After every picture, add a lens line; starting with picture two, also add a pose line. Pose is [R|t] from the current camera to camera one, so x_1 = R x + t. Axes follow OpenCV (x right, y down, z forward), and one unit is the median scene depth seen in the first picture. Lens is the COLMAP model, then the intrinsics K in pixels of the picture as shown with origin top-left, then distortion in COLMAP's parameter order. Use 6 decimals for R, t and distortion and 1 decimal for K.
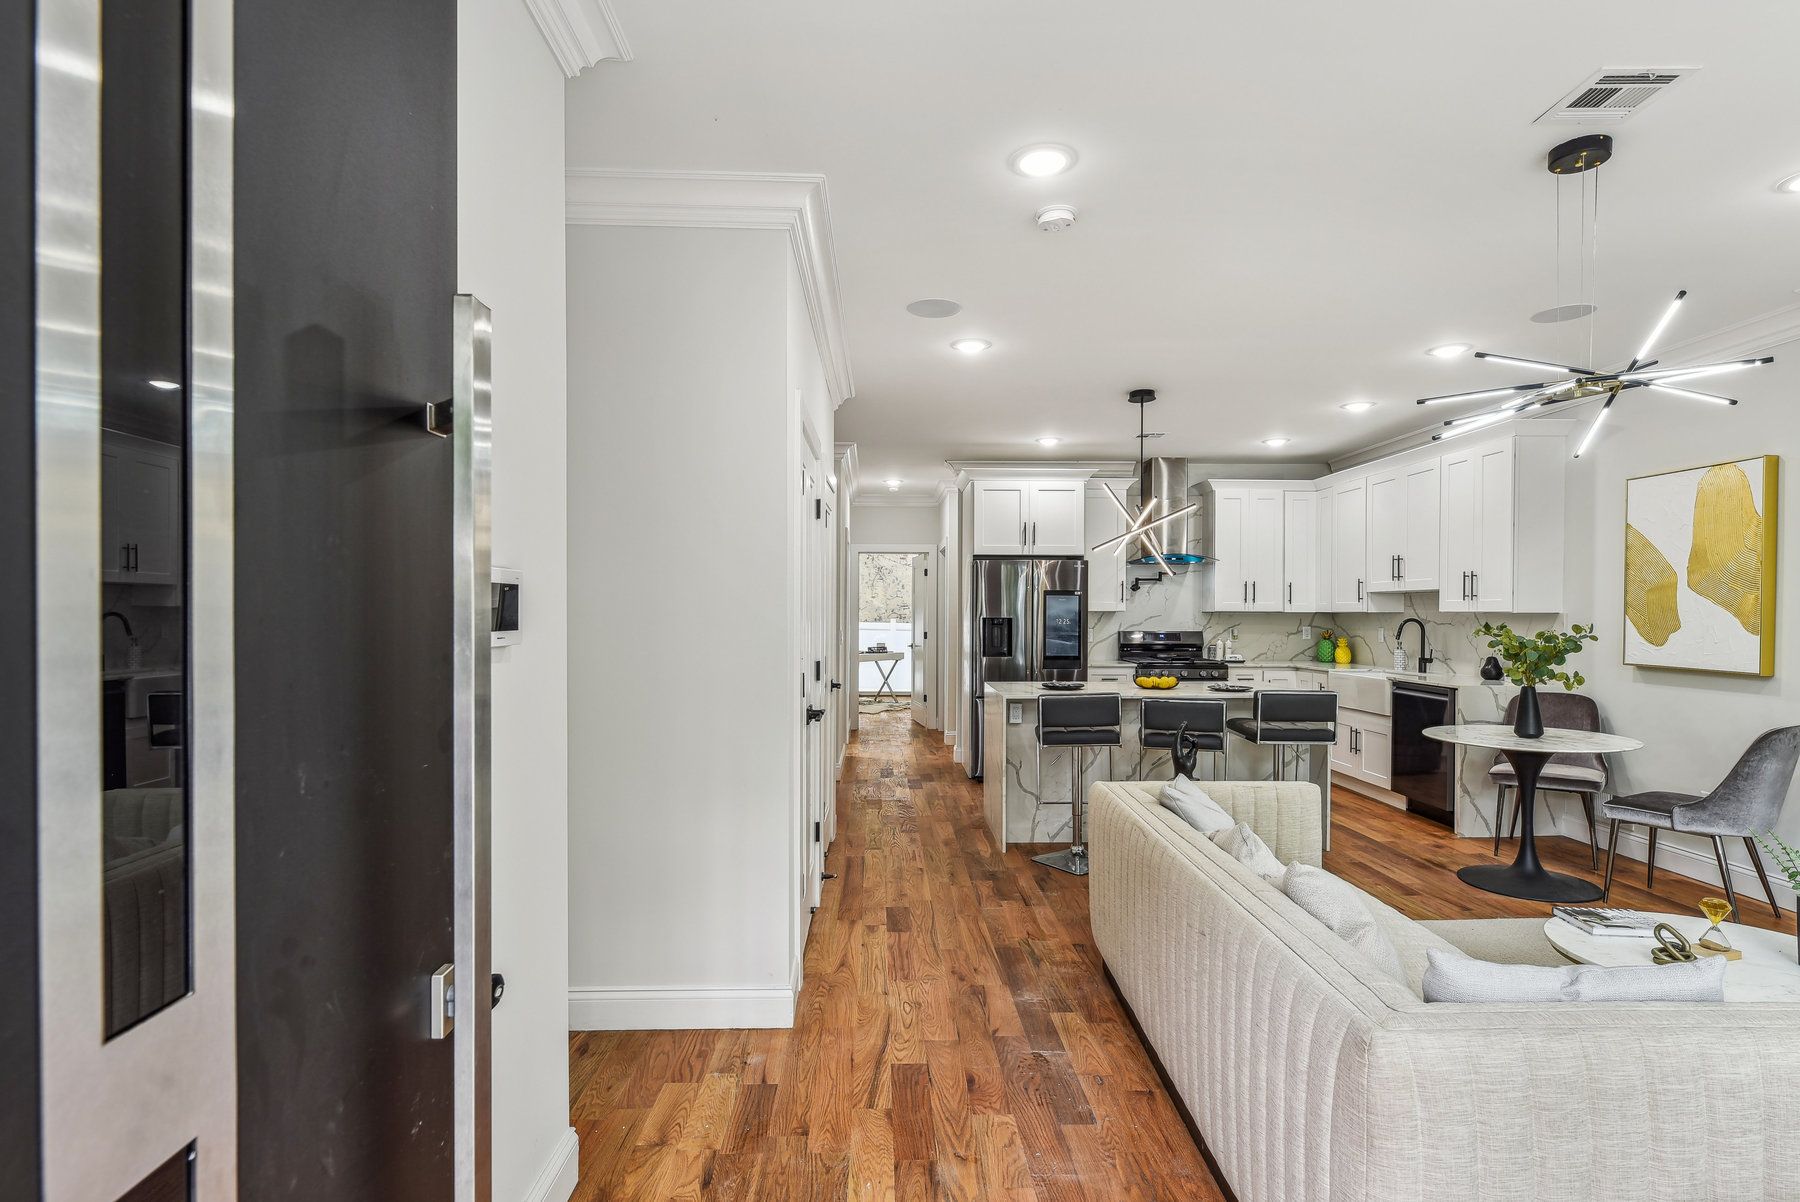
lens RADIAL K [[891.5, 0, 903.7], [0, 891.5, 626.1], [0, 0, 1]] dist [0.008899, -0.004722]
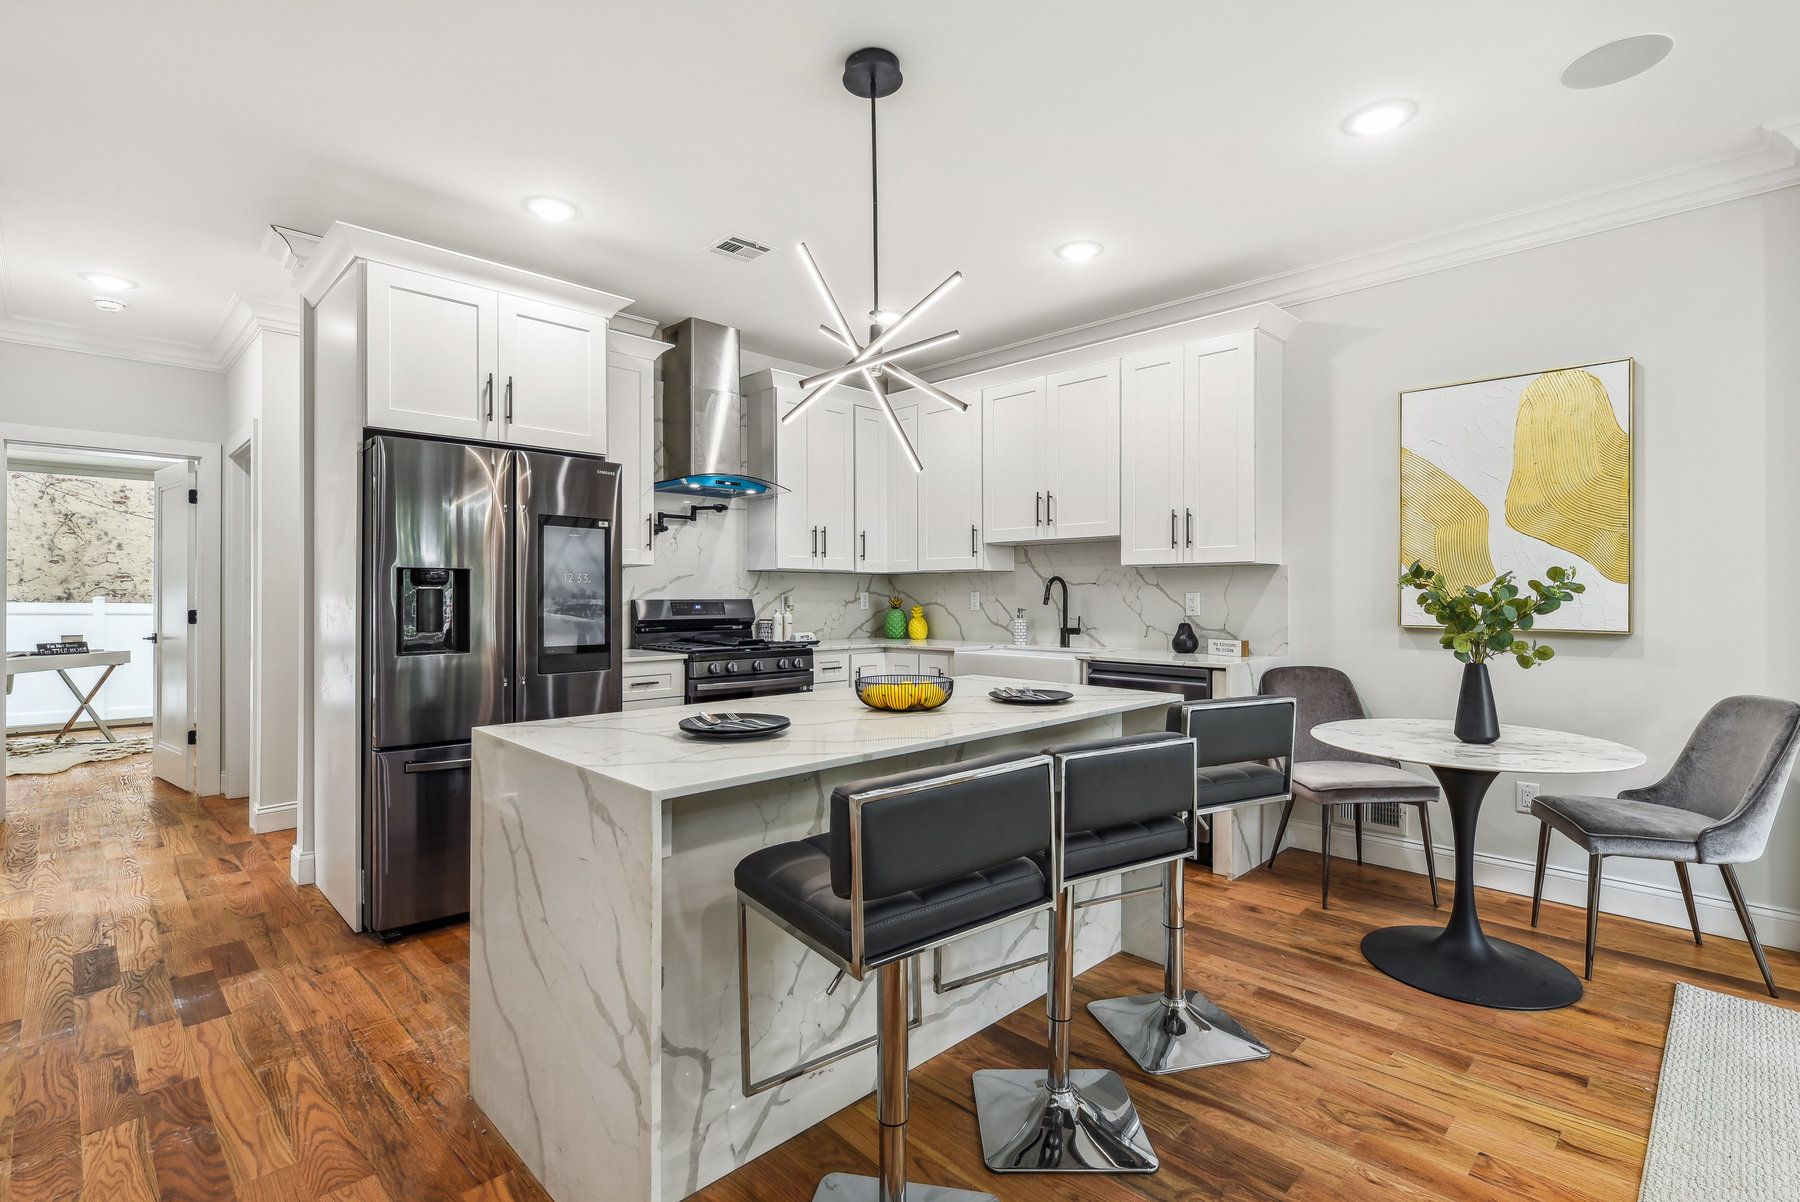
lens RADIAL K [[848.2, 0, 906.5], [0, 848.2, 593.5], [0, 0, 1]] dist [0.002449, -0.003210]
pose [[0.729312, -0.001683, 0.684179, -0.015897], [0.012800, 0.999856, -0.011186, 0.012323], [-0.684061, 0.016916, 0.729228, 0.566374]]
